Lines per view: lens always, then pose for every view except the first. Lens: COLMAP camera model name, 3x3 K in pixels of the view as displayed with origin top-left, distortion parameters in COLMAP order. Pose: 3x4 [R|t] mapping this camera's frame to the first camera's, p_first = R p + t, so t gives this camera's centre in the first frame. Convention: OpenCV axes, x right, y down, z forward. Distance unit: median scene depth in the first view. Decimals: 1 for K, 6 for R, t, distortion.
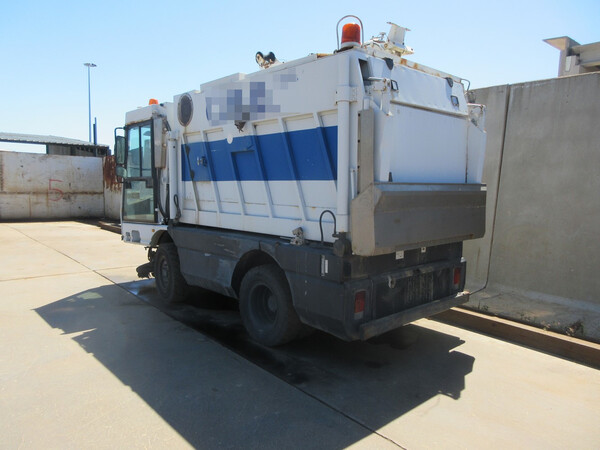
lens RADIAL K [[438.9, 0, 300.0], [0, 438.9, 225.0], [0, 0, 1]] dist [0.005522, 0.003634]
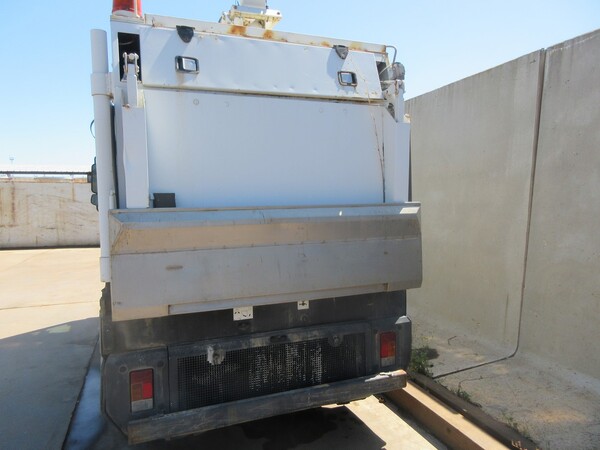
lens RADIAL K [[438.9, 0, 300.0], [0, 438.9, 225.0], [0, 0, 1]] dist [0.005522, 0.003634]
pose [[0.934761, -0.016902, -0.354875, 0.510890], [-0.000155, 0.998848, -0.047983, -0.032555], [0.355277, 0.044907, 0.933682, 0.369632]]
